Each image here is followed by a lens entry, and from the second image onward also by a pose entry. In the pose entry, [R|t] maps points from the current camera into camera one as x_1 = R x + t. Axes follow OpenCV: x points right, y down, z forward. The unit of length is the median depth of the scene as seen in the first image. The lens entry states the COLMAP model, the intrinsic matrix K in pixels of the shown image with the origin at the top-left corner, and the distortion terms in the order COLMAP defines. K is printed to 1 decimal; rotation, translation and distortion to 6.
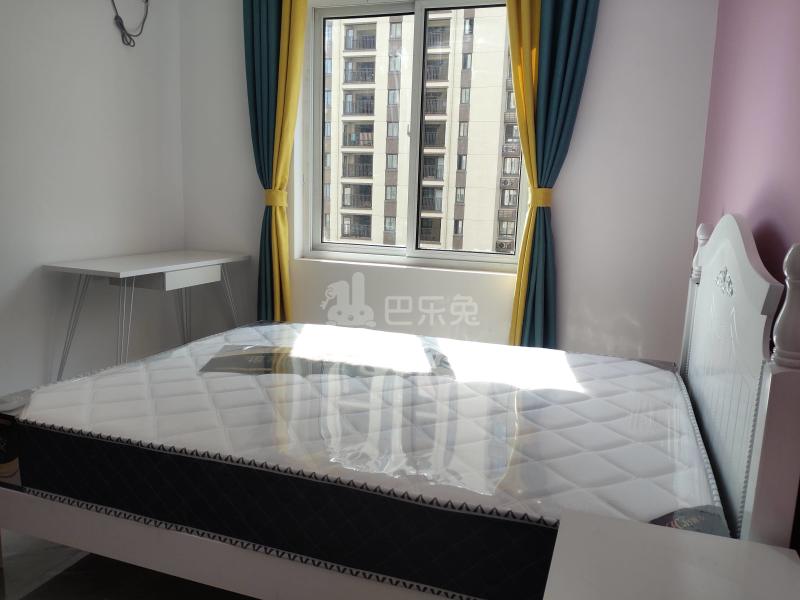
lens RADIAL K [[627.0, 0, 400.0], [0, 627.0, 300.0], [0, 0, 1]] dist [0.076478, -0.148585]
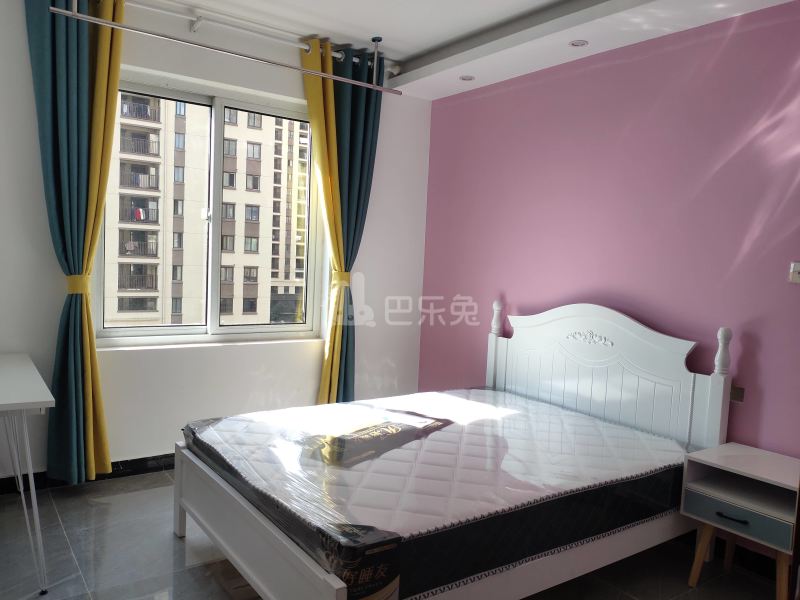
lens RADIAL K [[627.0, 0, 400.0], [0, 627.0, 300.0], [0, 0, 1]] dist [0.076478, -0.148585]
pose [[0.583092, -0.065279, 0.809779, -0.750982], [0.102703, 0.994693, 0.006233, -0.117402], [-0.805888, 0.079532, 0.586701, 0.166153]]
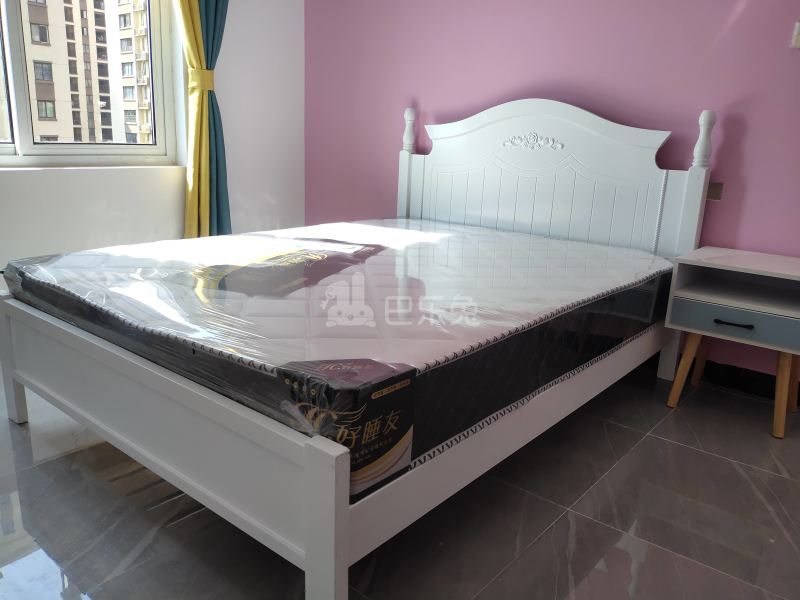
lens RADIAL K [[632.4, 0, 400.0], [0, 632.4, 300.0], [0, 0, 1]] dist [0.080239, -0.168219]
pose [[0.353807, -0.256228, 0.899537, -0.629392], [0.120285, 0.966223, 0.227912, -0.026900], [-0.927552, 0.027563, 0.372677, 0.382375]]
